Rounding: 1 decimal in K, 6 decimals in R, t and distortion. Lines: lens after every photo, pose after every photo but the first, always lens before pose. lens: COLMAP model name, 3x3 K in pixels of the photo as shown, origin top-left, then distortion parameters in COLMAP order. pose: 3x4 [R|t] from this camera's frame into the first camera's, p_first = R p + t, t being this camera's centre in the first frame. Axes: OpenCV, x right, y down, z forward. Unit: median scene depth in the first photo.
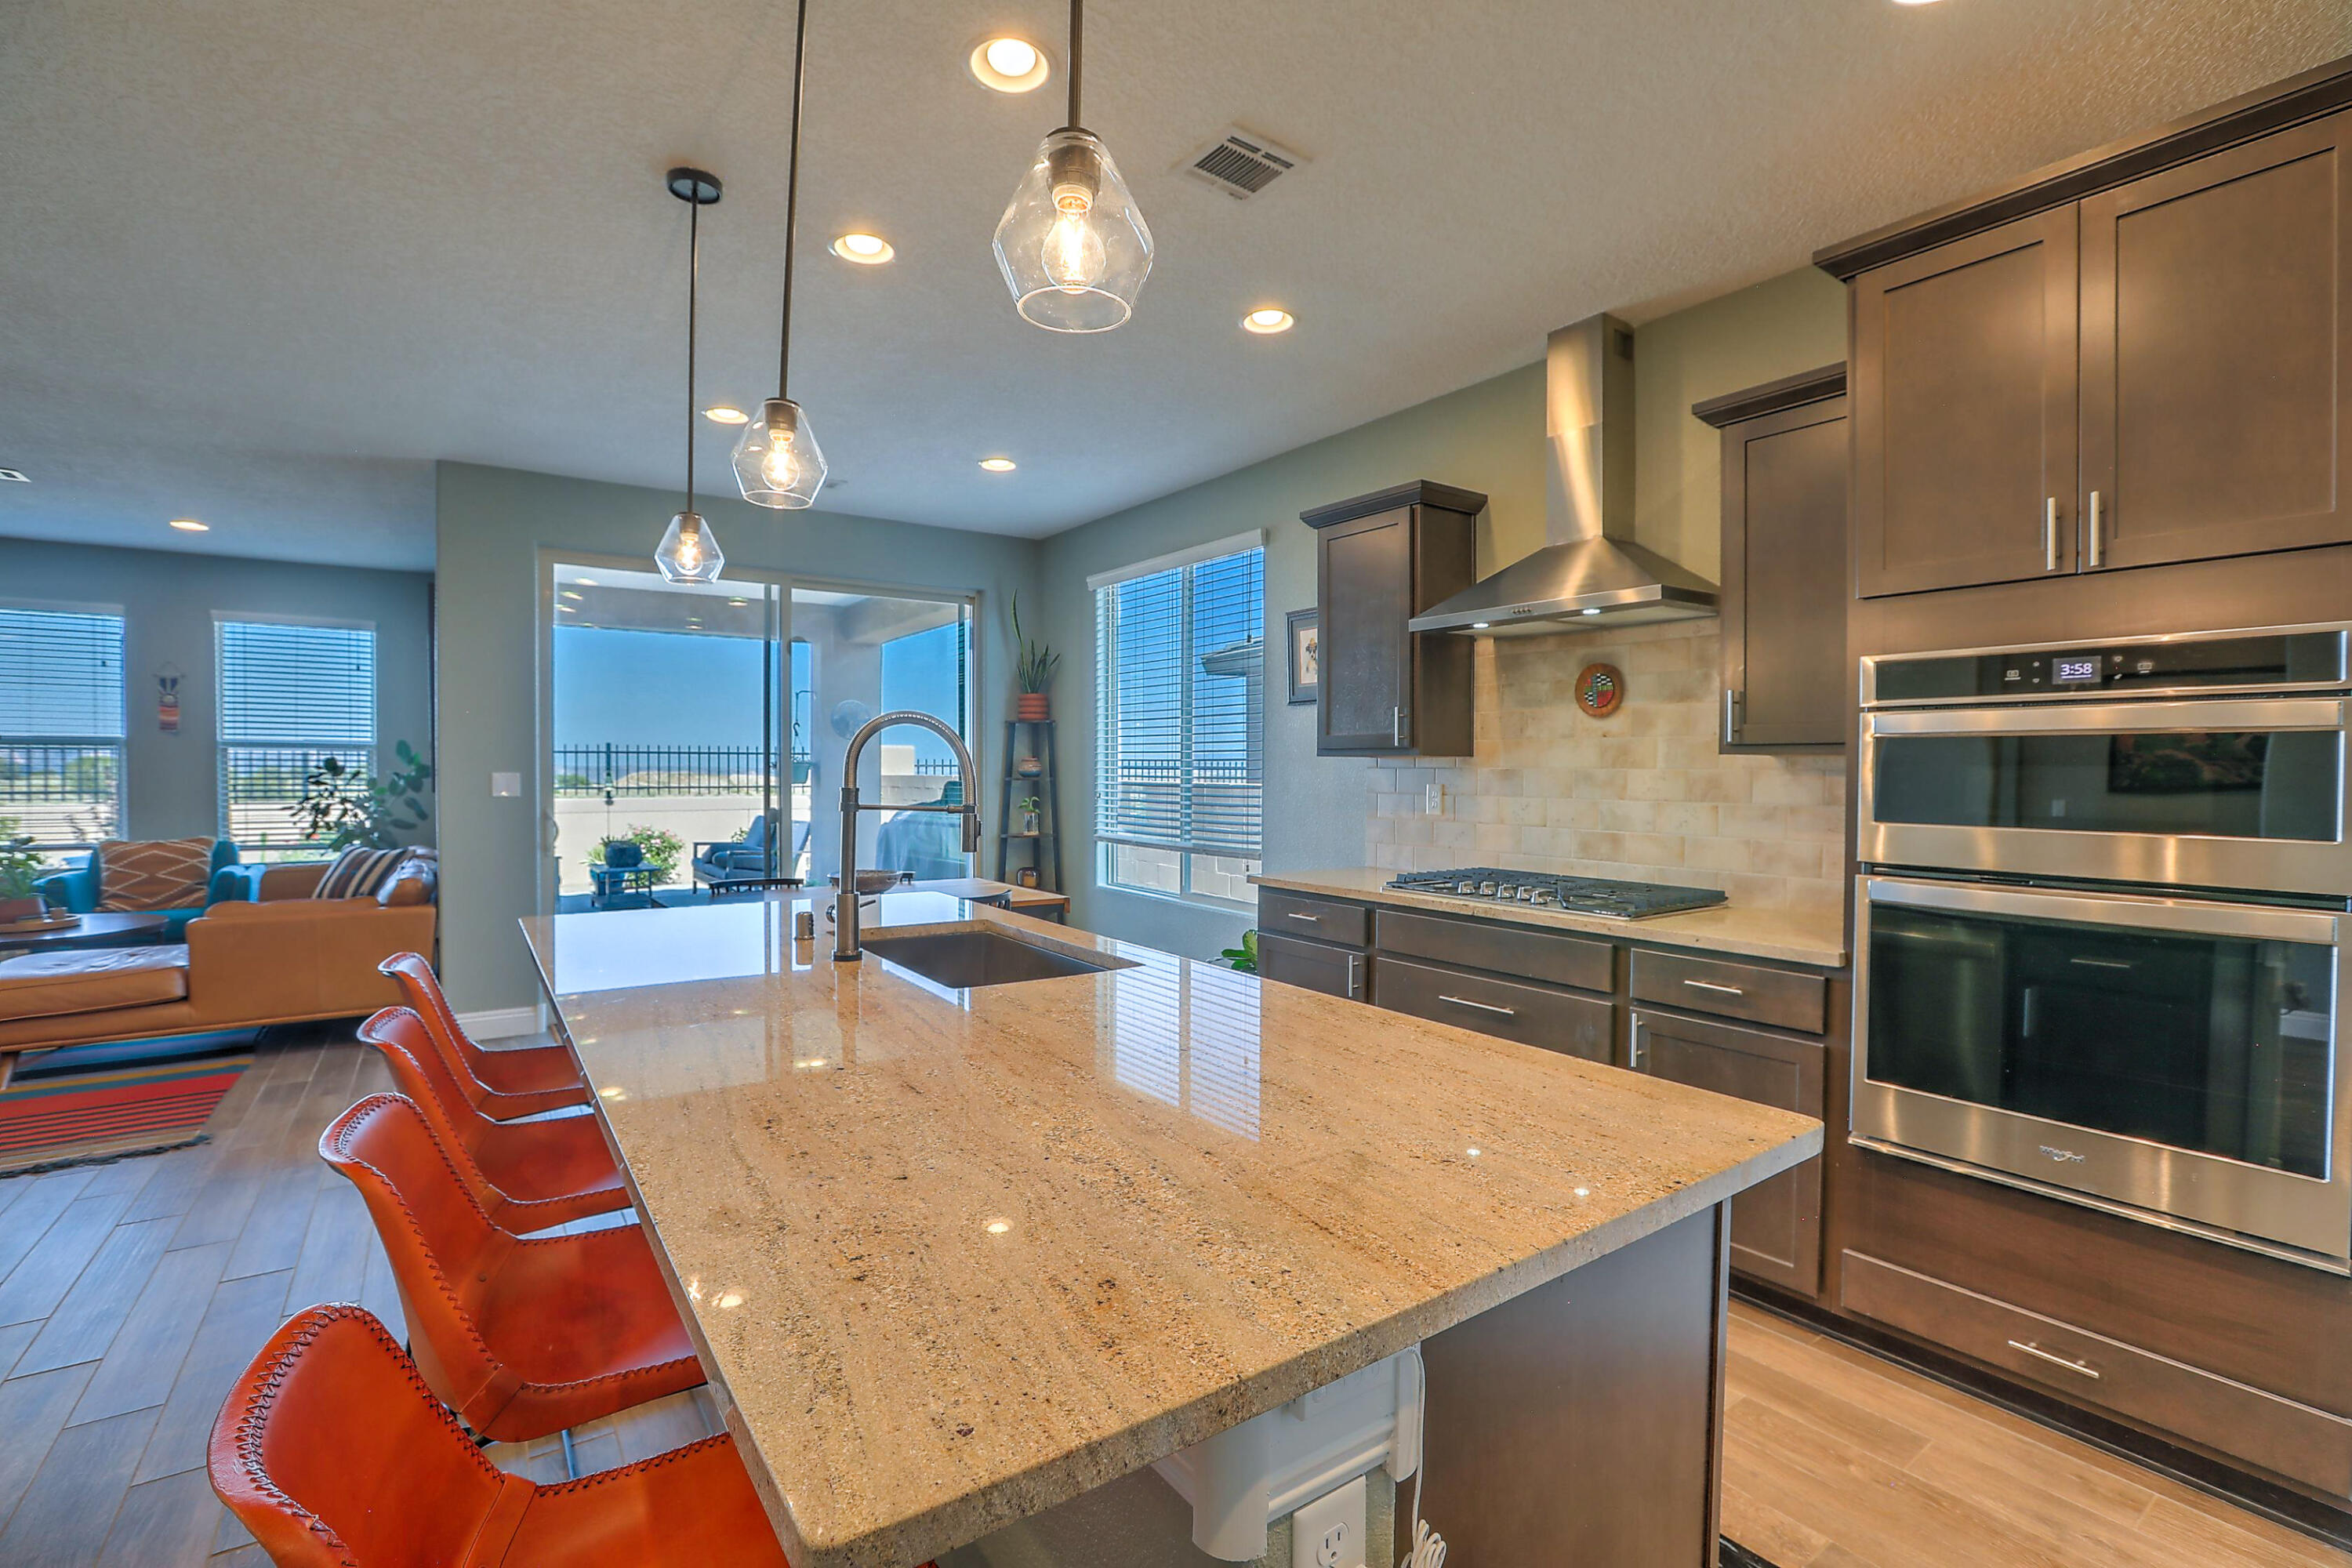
lens RADIAL K [[1062.7, 0, 1182.0], [0, 1062.7, 782.4], [0, 0, 1]] dist [-0.050948, 0.016336]
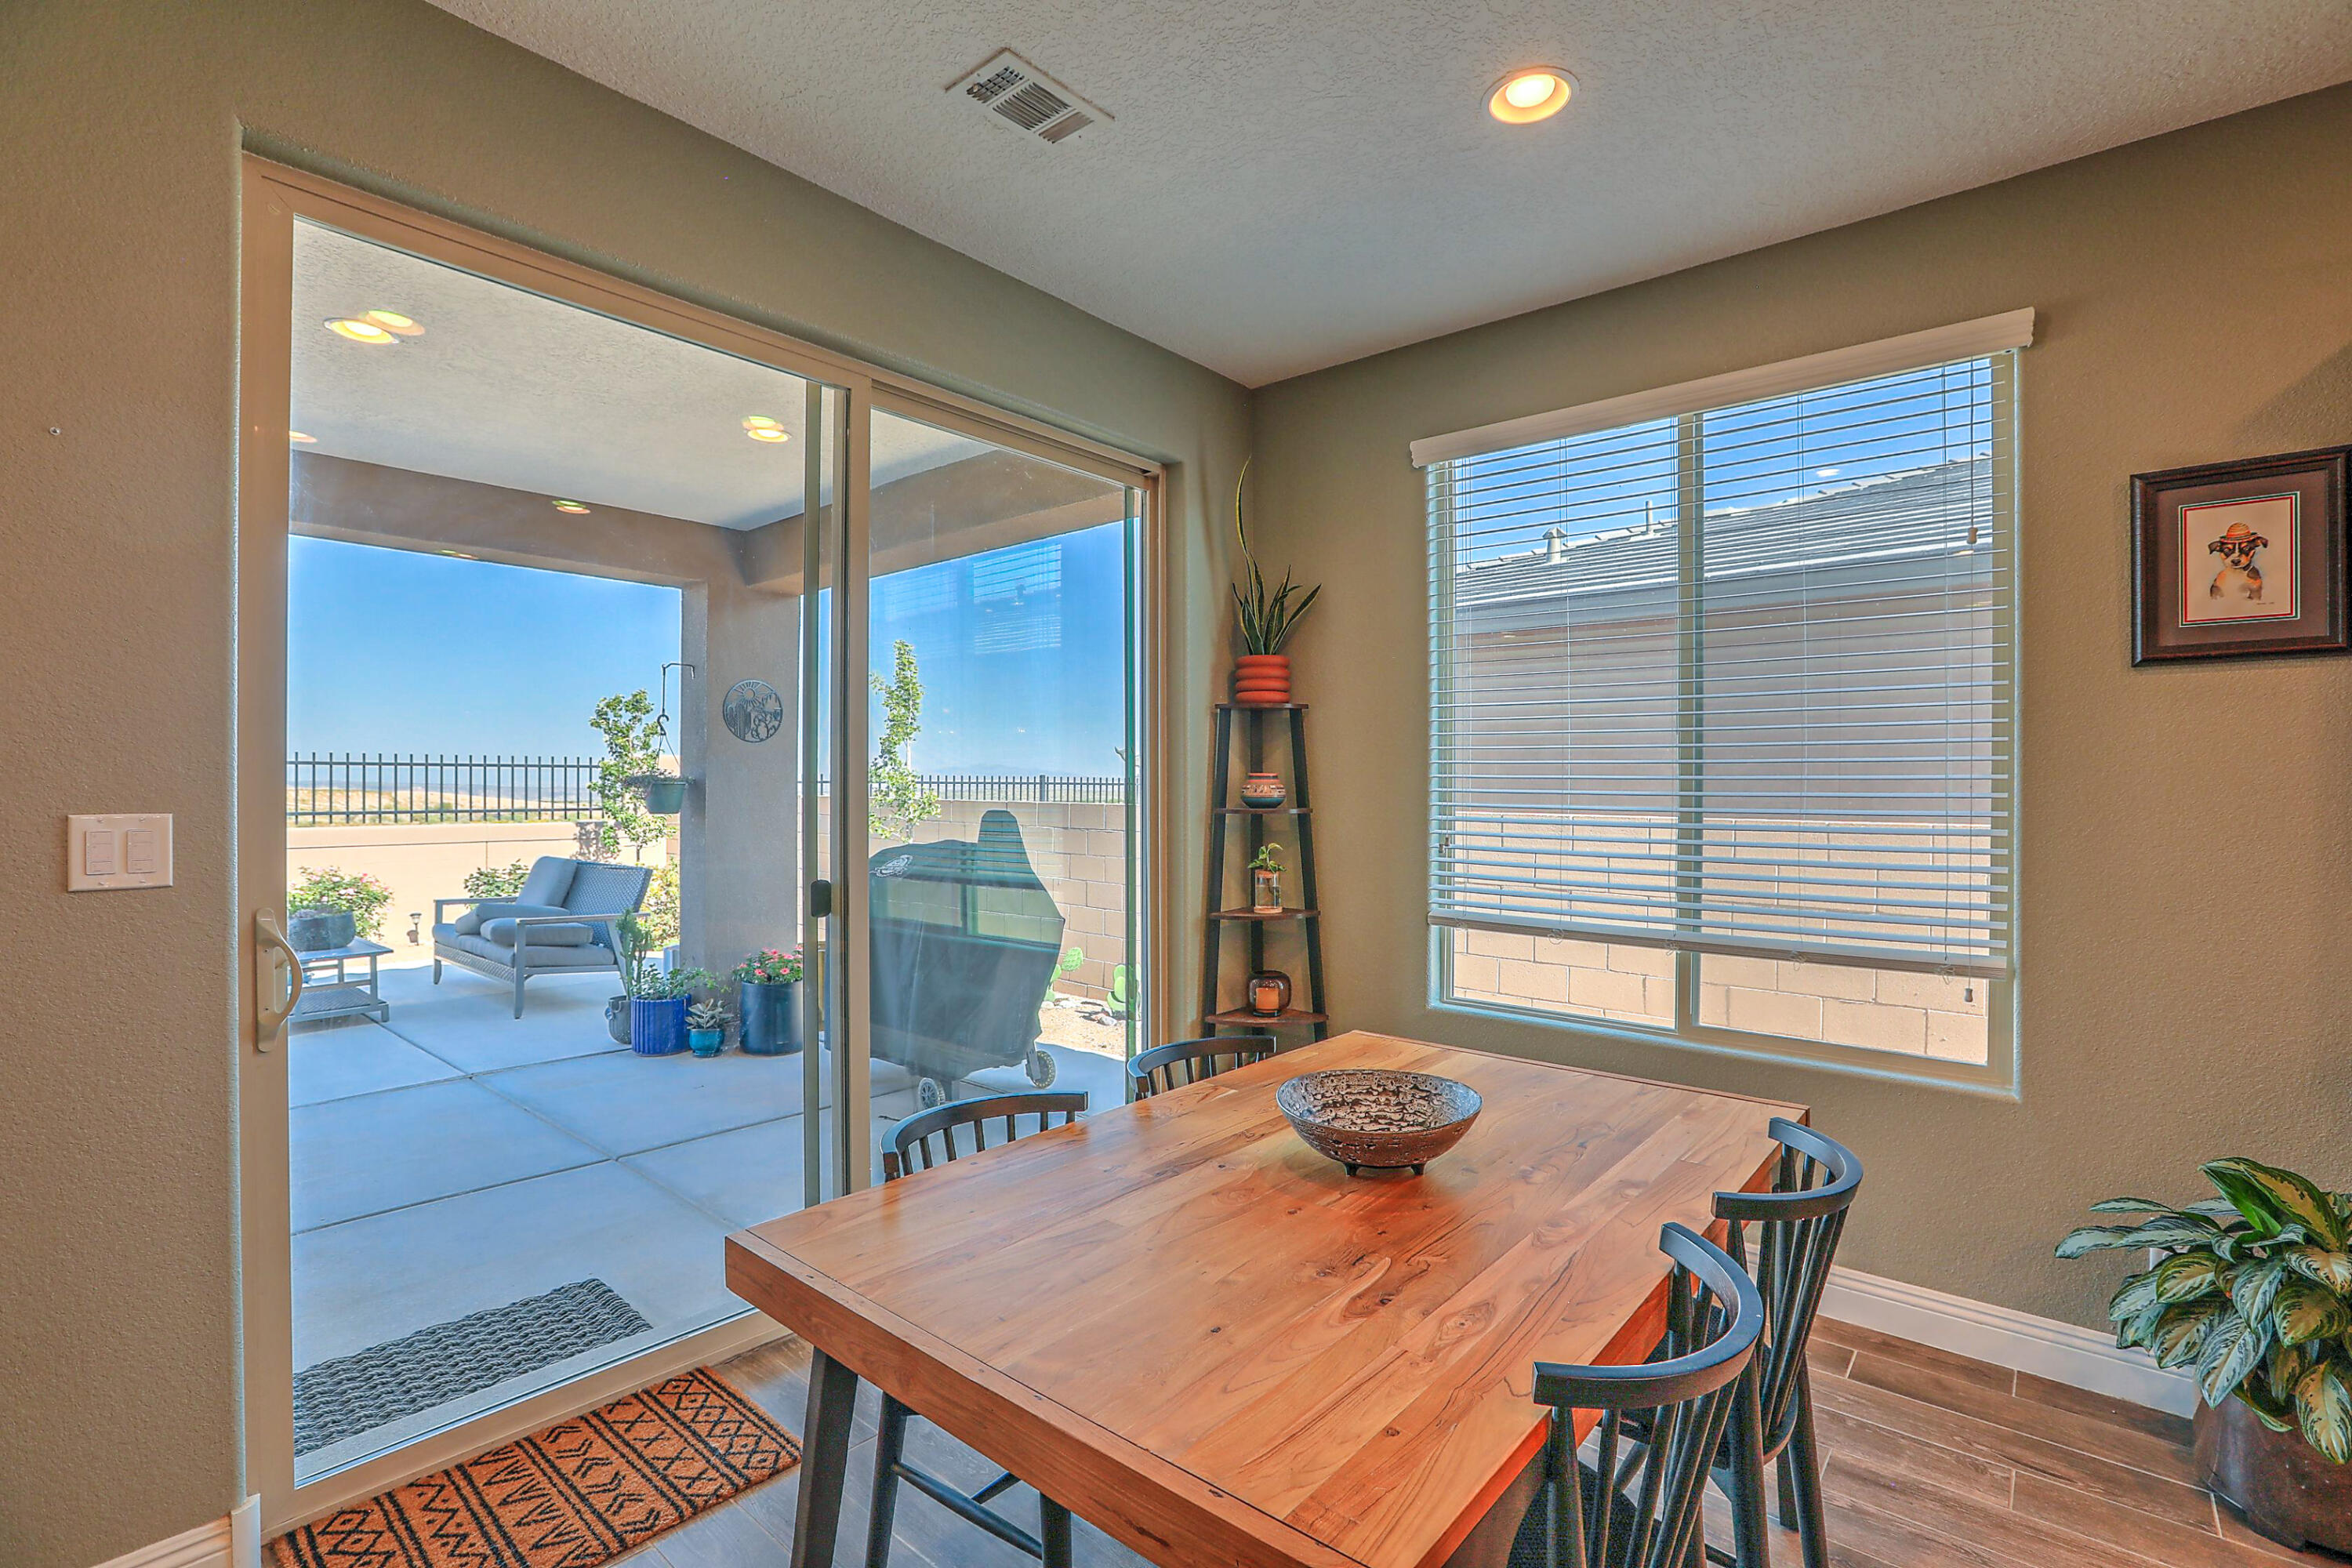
lens RADIAL K [[1062.7, 0, 1187.2], [0, 1062.7, 784.1], [0, 0, 1]] dist [-0.050948, 0.016336]
pose [[0.968605, 0.000078, 0.248604, -0.495632], [0.002991, 0.999924, -0.011970, -0.016242], [-0.248586, 0.012338, 0.968531, 0.747368]]
